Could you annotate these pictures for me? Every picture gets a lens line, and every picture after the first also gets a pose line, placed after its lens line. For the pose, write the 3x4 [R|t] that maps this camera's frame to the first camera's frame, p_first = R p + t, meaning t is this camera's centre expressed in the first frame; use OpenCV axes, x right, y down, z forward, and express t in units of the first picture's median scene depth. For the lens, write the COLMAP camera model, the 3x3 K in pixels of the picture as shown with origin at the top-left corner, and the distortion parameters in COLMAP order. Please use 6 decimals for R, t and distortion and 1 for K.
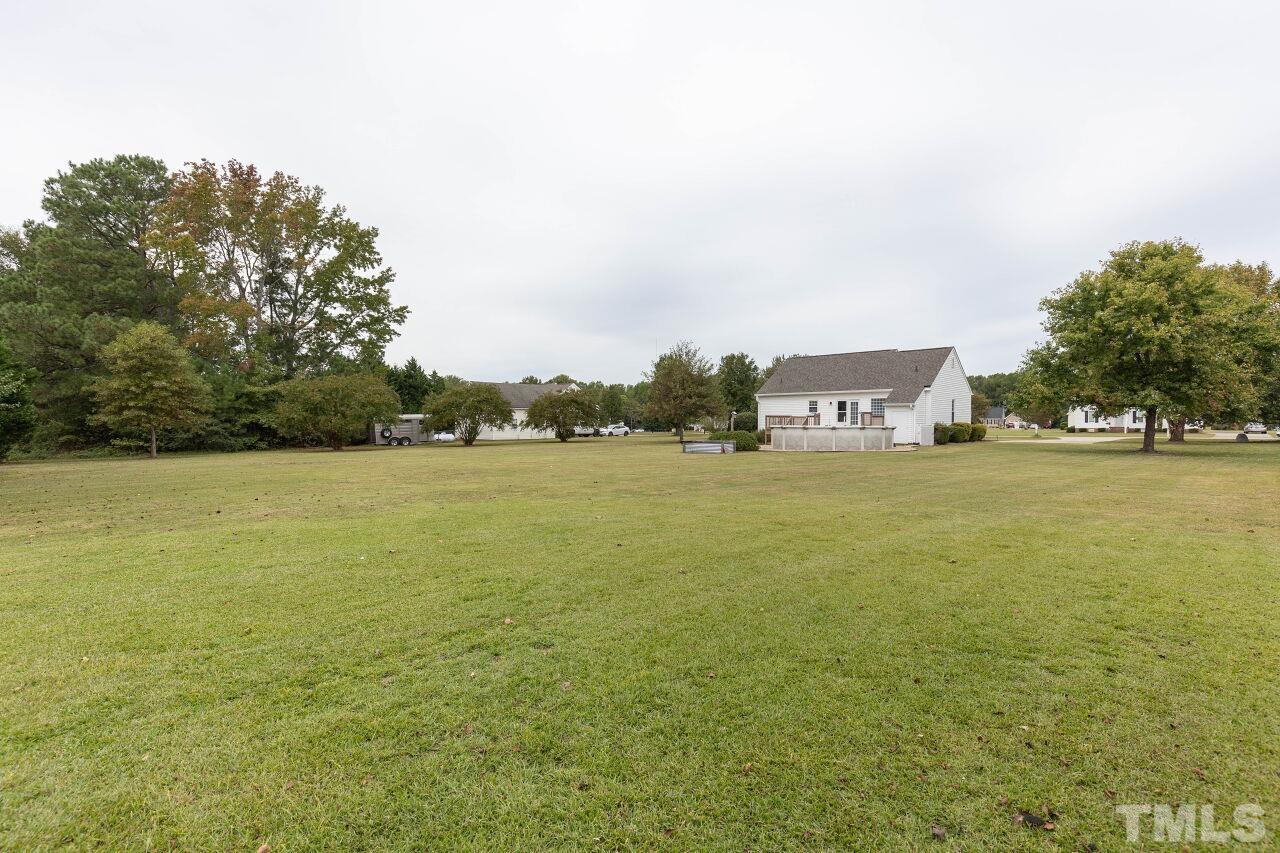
lens RADIAL K [[578.3, 0, 638.2], [0, 578.3, 424.1], [0, 0, 1]] dist [0.008329, -0.004240]
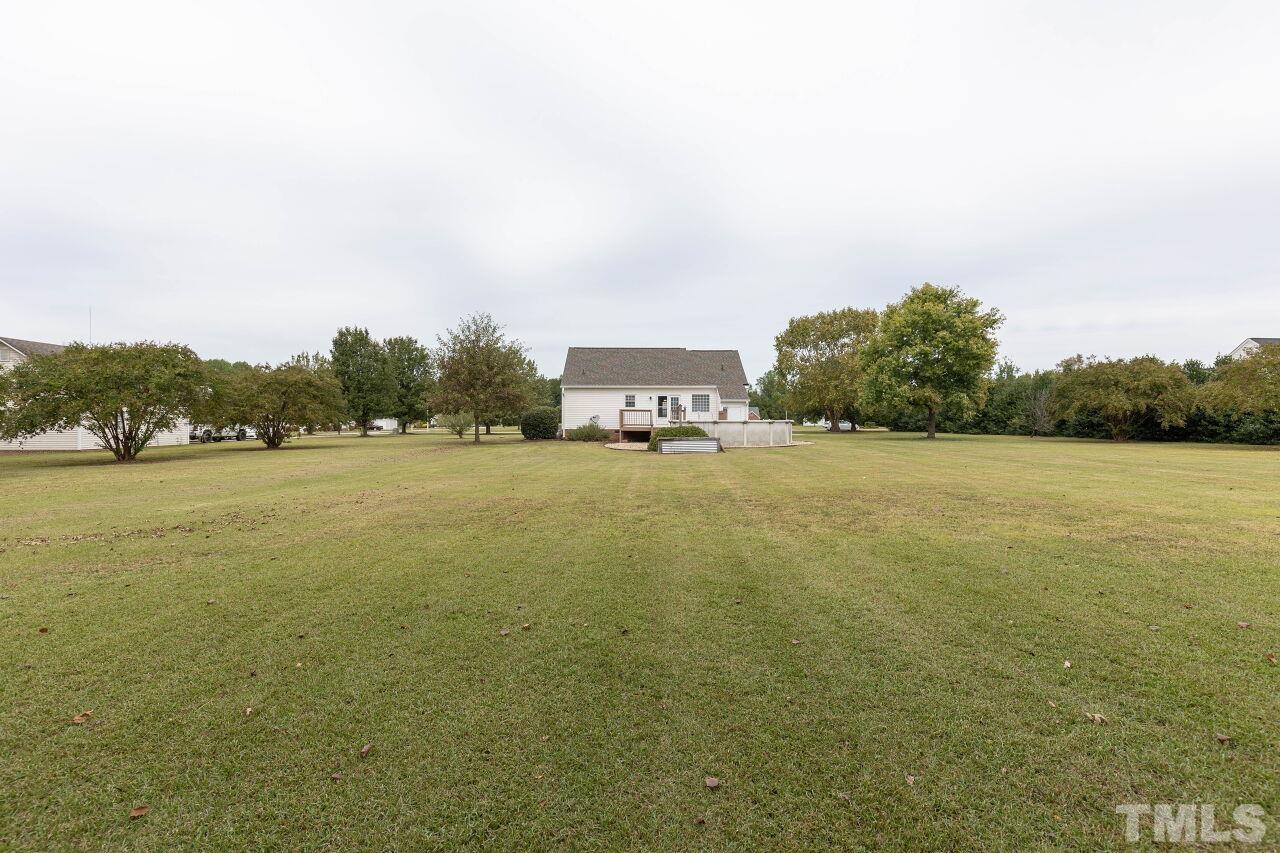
lens RADIAL K [[578.3, 0, 648.2], [0, 578.3, 421.9], [0, 0, 1]] dist [0.008329, -0.004240]
pose [[0.692320, -0.006713, 0.721560, -0.382773], [0.005513, 0.999977, 0.004014, 0.000326], [-0.721570, 0.001199, 0.692341, 0.328727]]
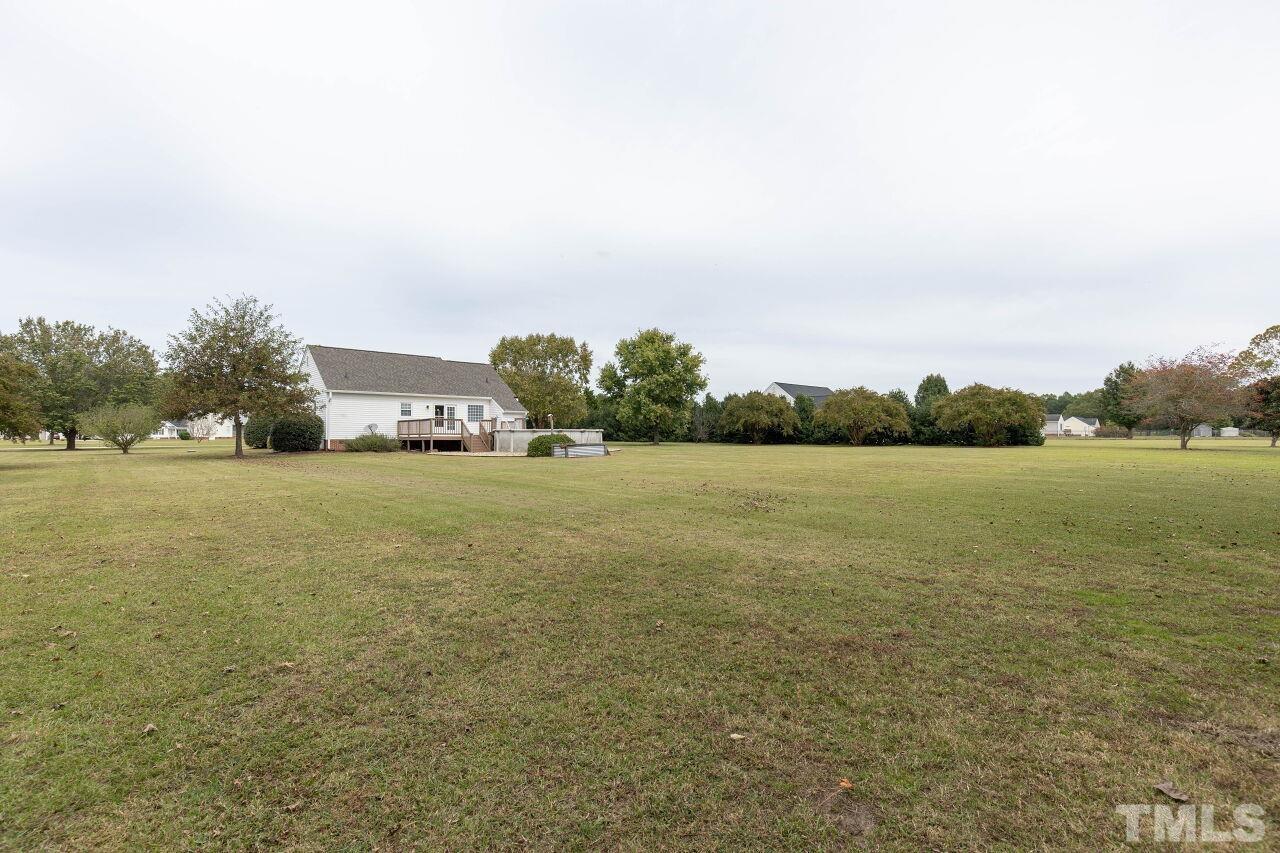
lens RADIAL K [[578.3, 0, 637.8], [0, 578.3, 431.1], [0, 0, 1]] dist [0.008329, -0.004240]
pose [[0.039424, -0.000638, 0.999222, -0.623003], [0.000971, 0.999999, 0.000600, 0.003753], [-0.999222, 0.000946, 0.039425, 0.621889]]
